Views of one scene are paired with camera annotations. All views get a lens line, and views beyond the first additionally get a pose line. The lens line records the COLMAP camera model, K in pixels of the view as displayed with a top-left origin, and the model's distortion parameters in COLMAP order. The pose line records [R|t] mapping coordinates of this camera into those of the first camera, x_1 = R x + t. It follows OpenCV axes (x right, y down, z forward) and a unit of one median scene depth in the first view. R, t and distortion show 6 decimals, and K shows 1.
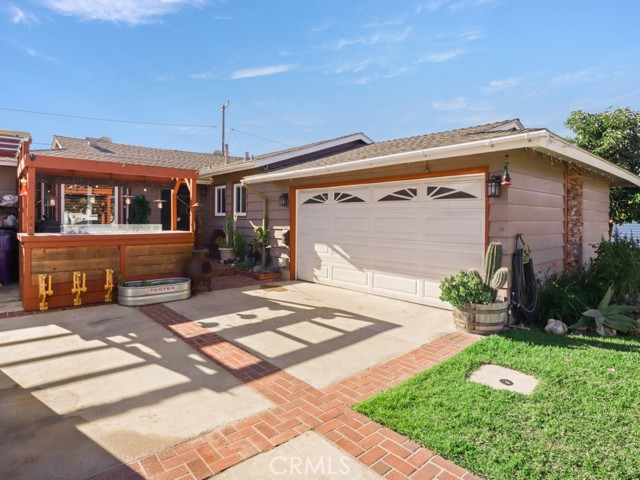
lens RADIAL K [[369.2, 0, 320.0], [0, 369.2, 240.0], [0, 0, 1]] dist [-0.001542, 0.000465]
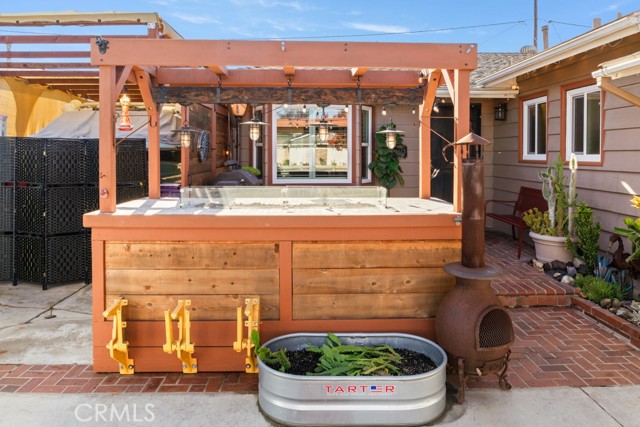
lens RADIAL K [[444.9, 0, 319.7], [0, 444.9, 146.0], [0, 0, 1]] dist [-0.025872, -0.001542]
pose [[0.761802, -0.014728, -0.647643, -0.130758], [-0.036694, 0.997155, -0.065839, -0.042420], [0.646770, 0.073920, 0.759094, 0.453638]]
